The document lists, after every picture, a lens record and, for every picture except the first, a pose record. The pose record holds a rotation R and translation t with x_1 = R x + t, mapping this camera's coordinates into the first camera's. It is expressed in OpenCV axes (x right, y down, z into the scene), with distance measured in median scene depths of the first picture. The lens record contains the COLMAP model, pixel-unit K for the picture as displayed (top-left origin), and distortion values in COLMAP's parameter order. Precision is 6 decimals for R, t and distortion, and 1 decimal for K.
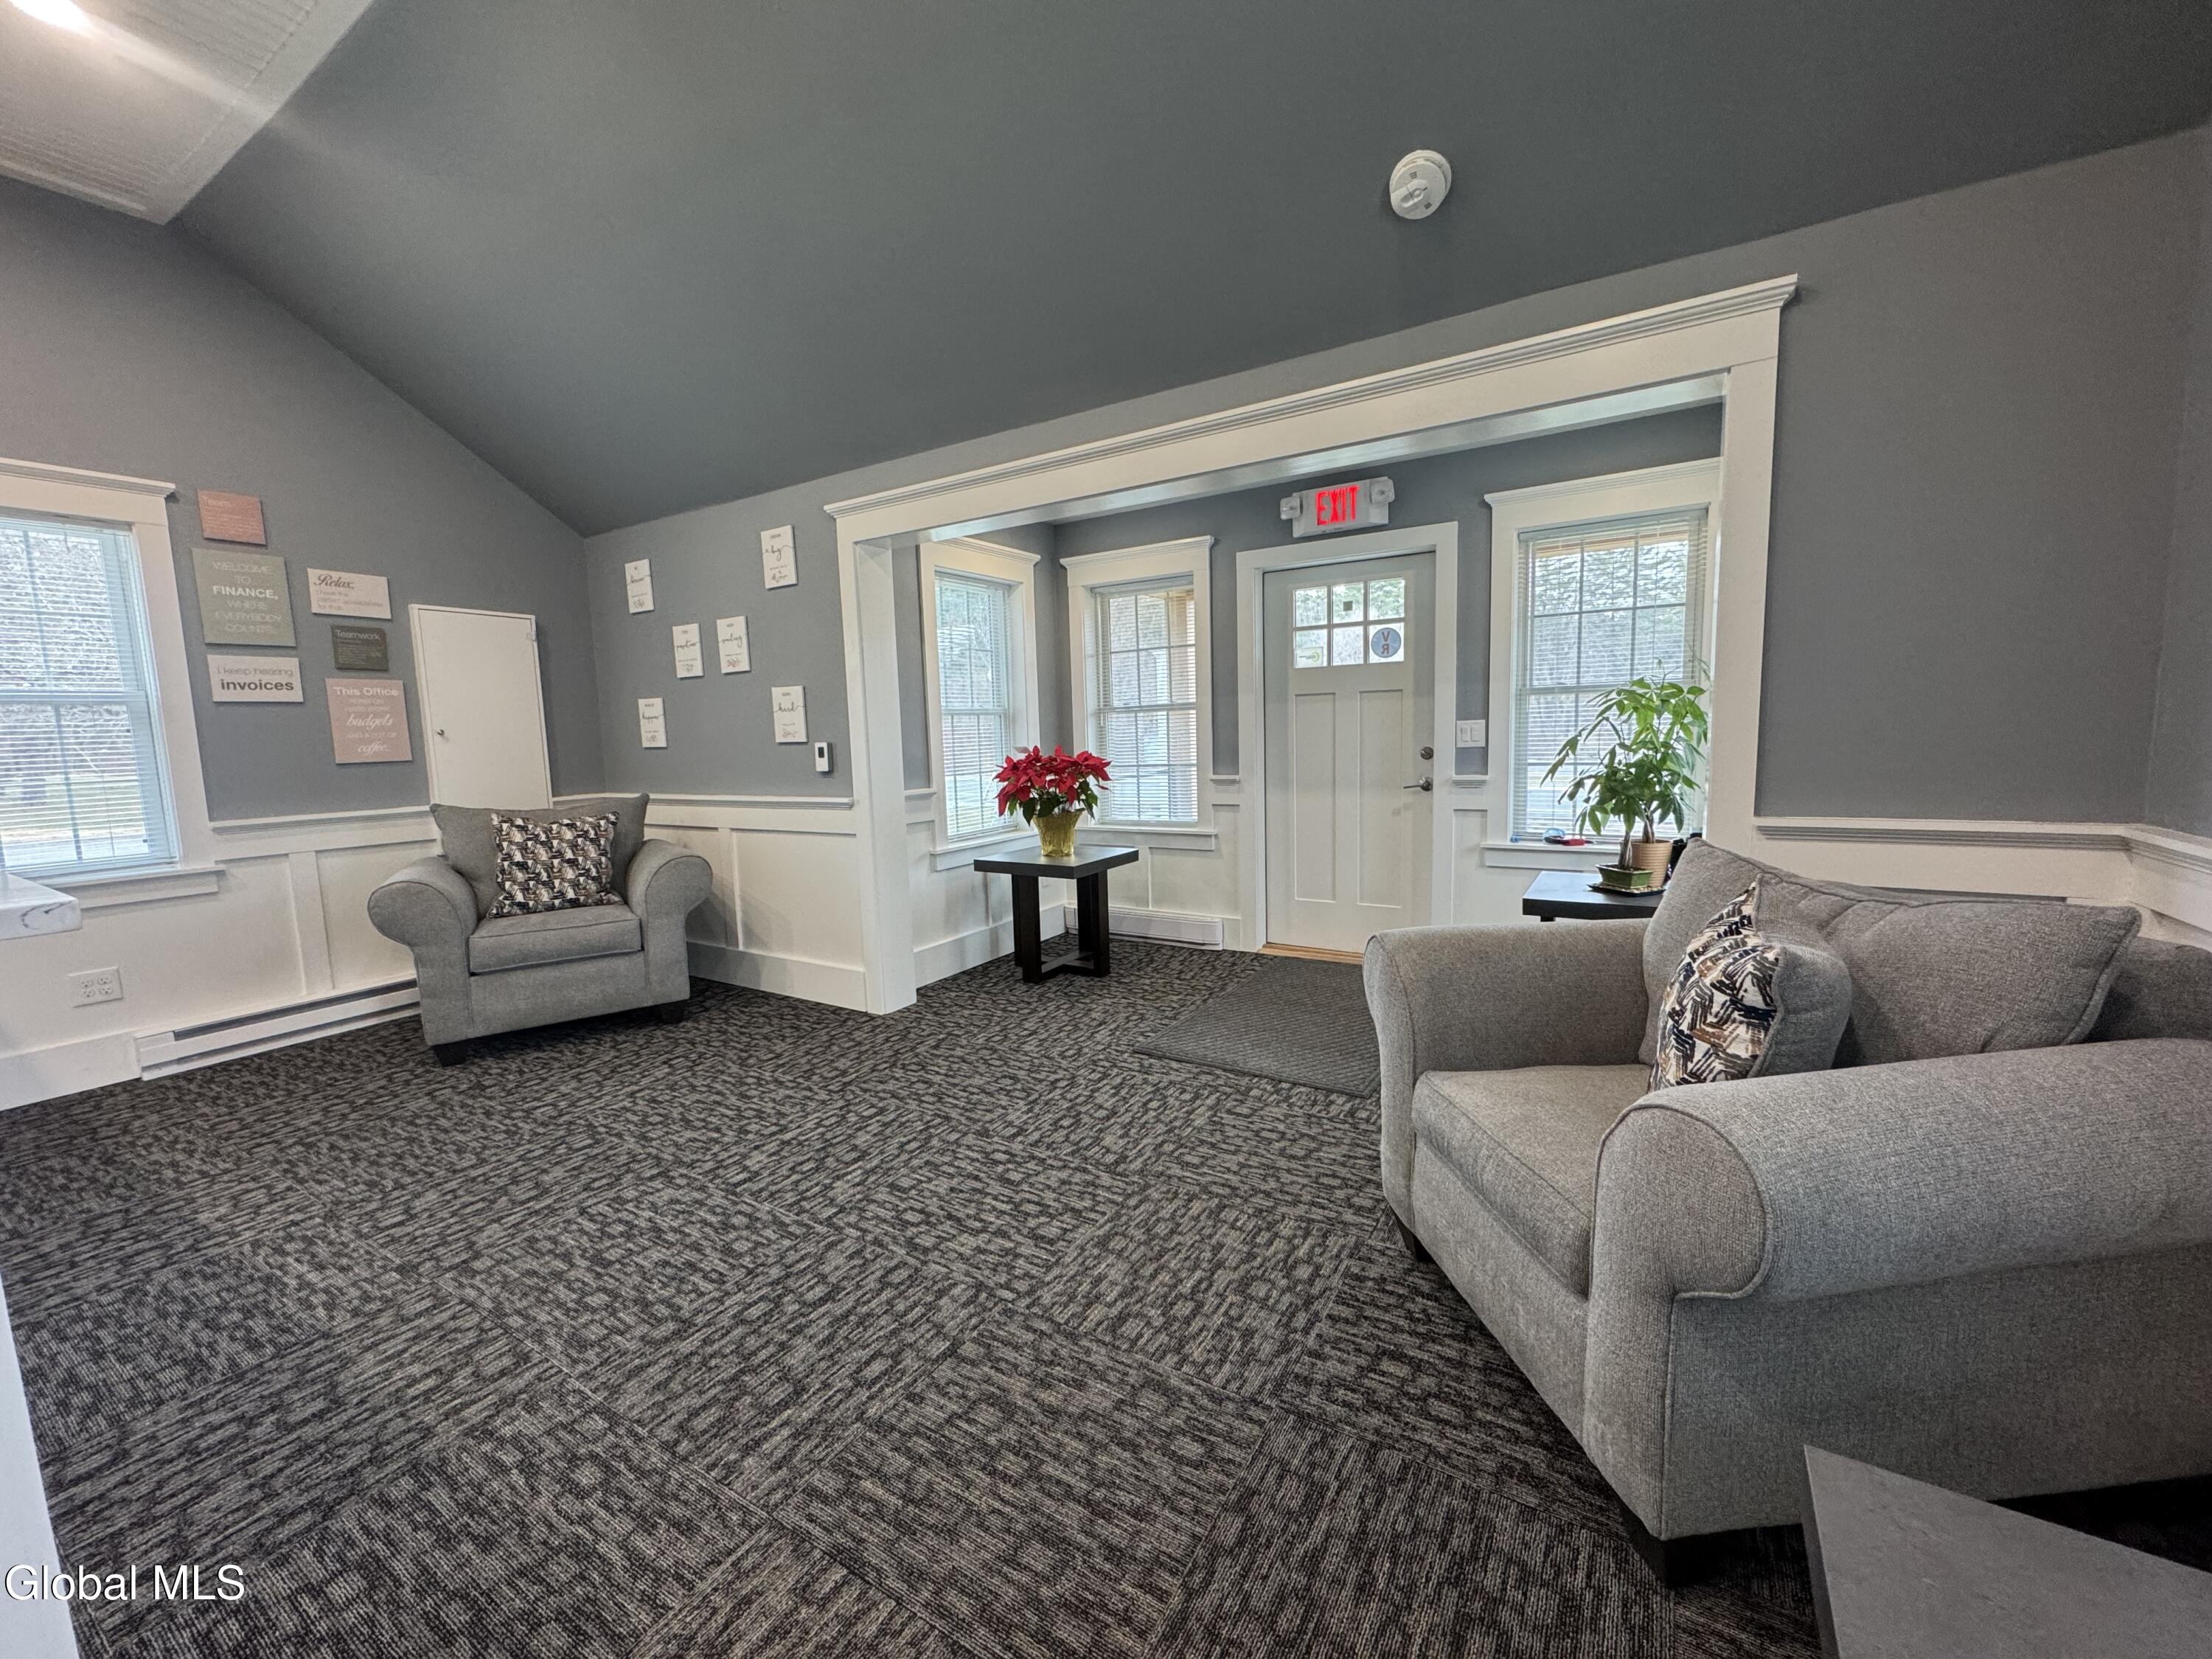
lens RADIAL K [[886.0, 0, 1105.7], [0, 886.0, 830.8], [0, 0, 1]] dist [-0.001268, 0.000377]
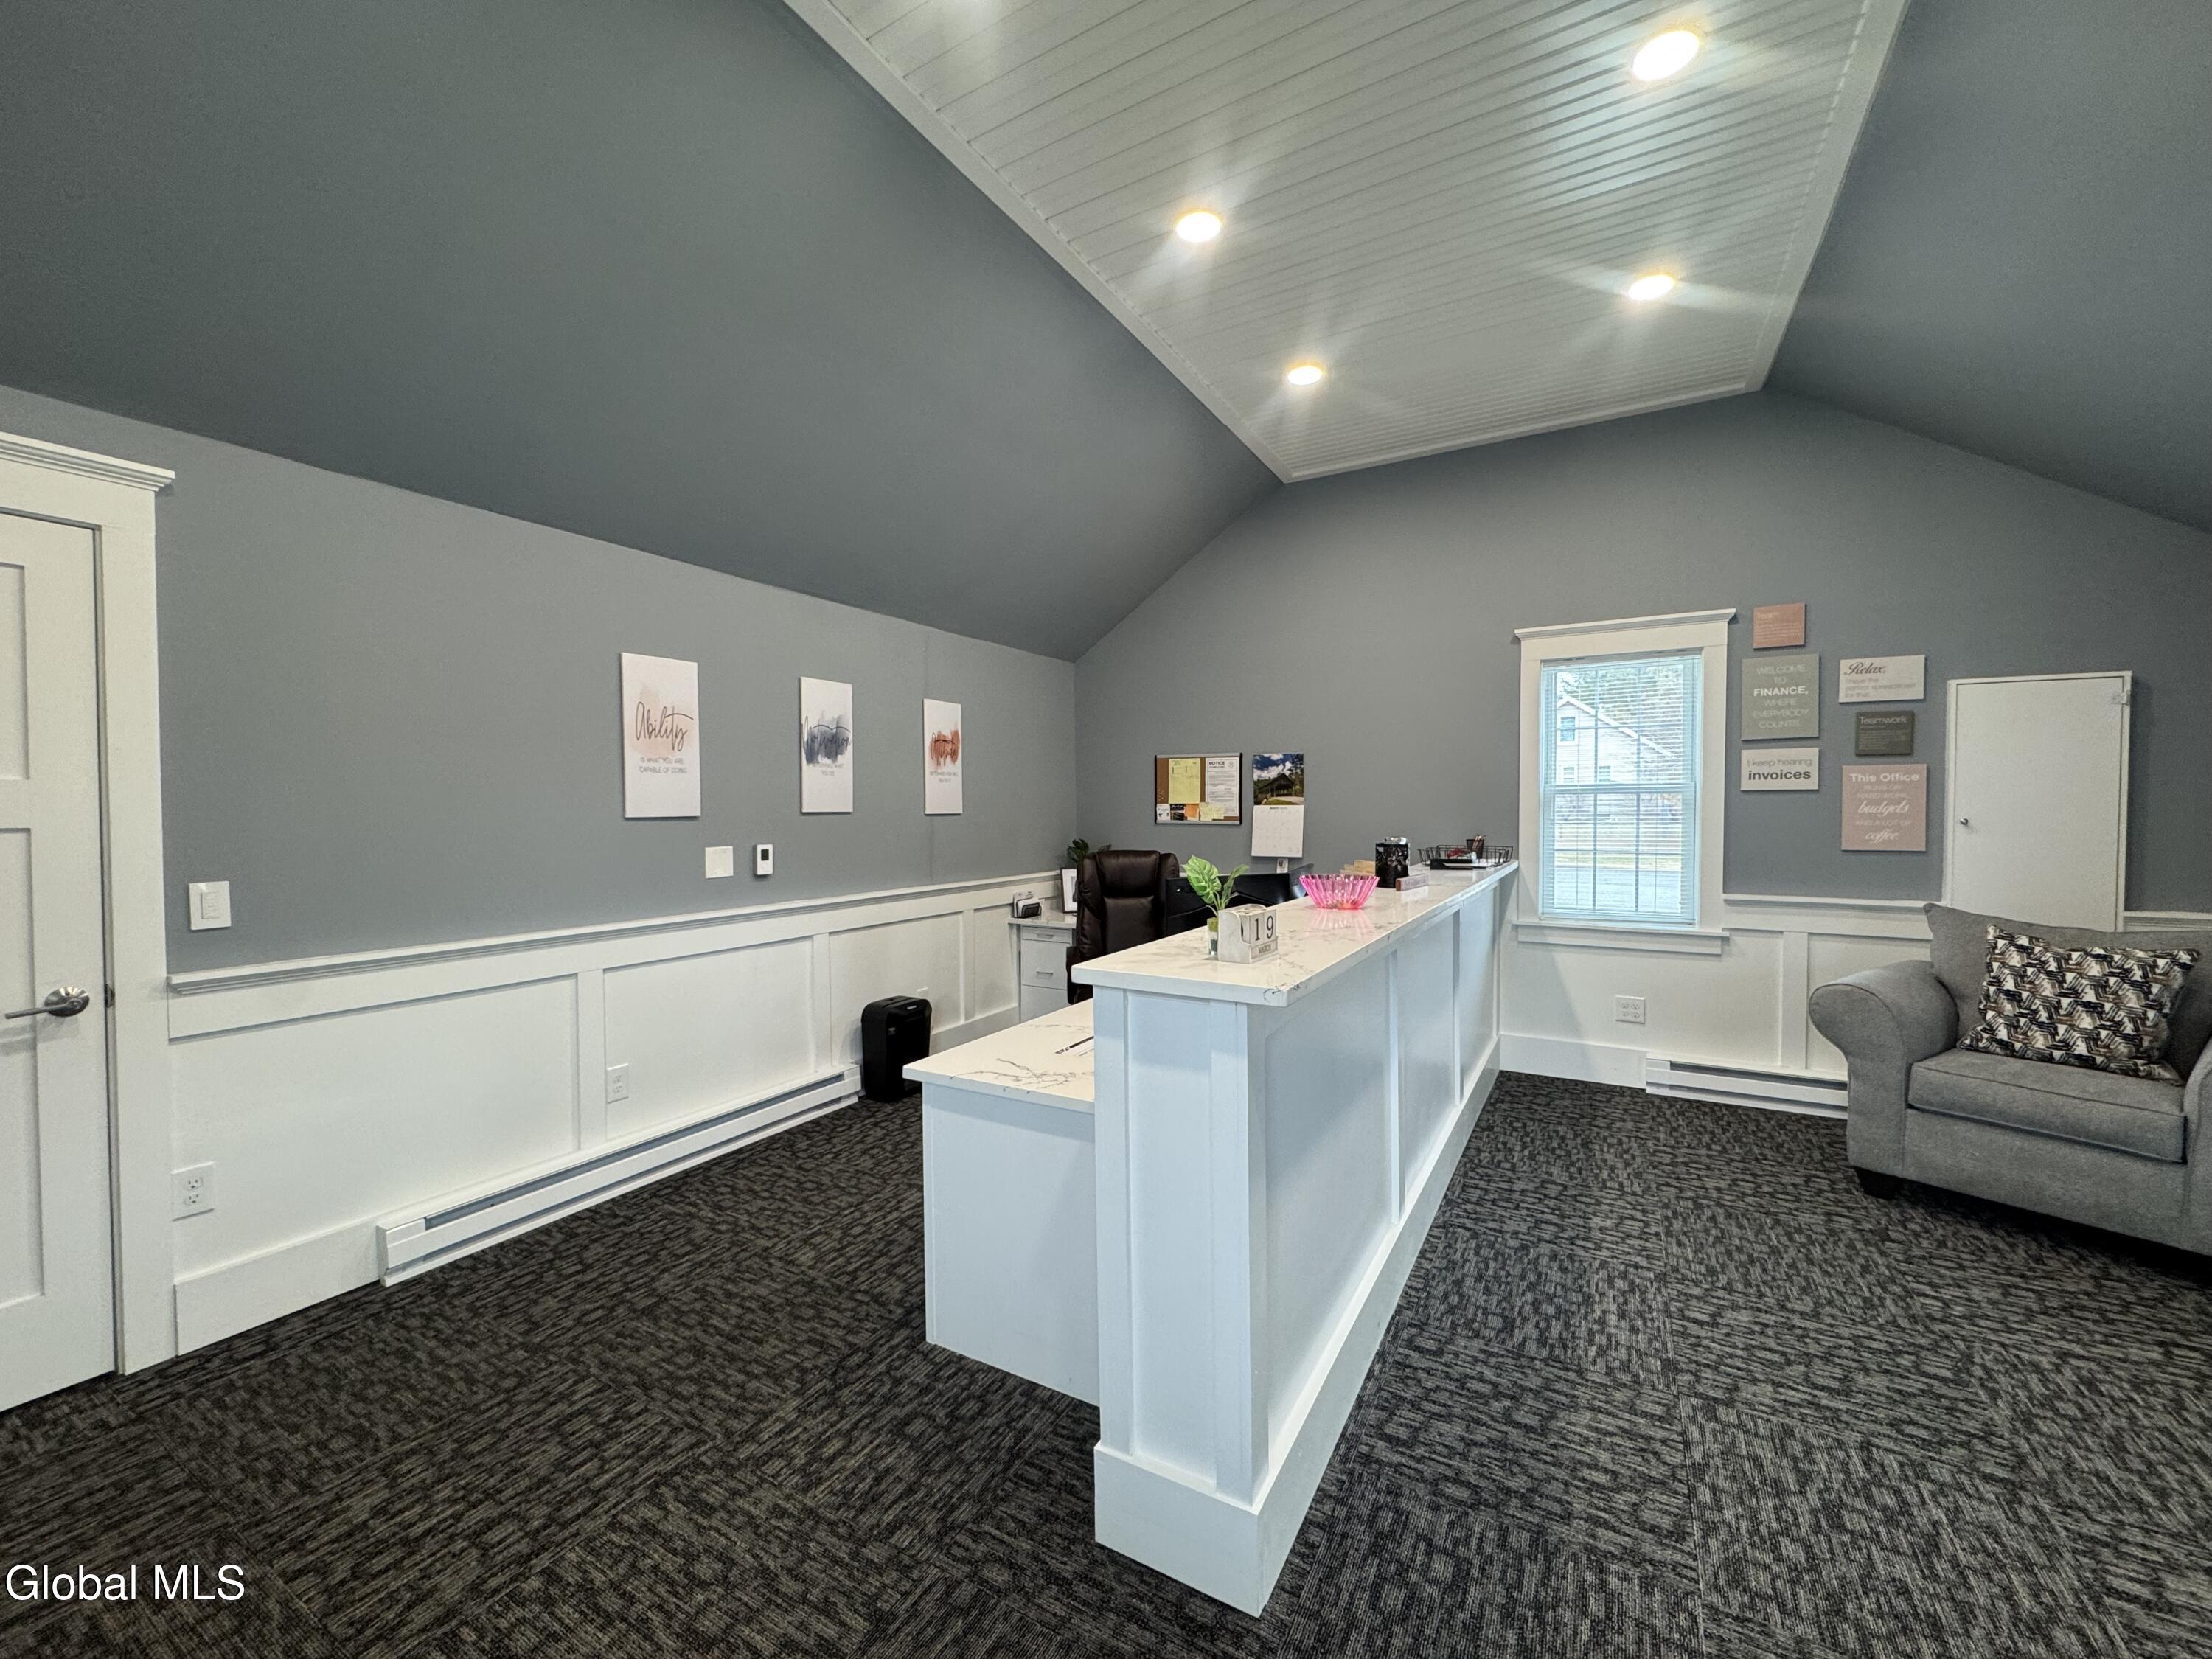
lens RADIAL K [[886.0, 0, 1105.6], [0, 886.0, 828.2], [0, 0, 1]] dist [-0.001268, 0.000377]
pose [[0.033046, 0.055331, -0.997921, 0.125775], [-0.109261, 0.992682, 0.051422, -0.074906], [0.993464, 0.107335, 0.038850, 0.161894]]
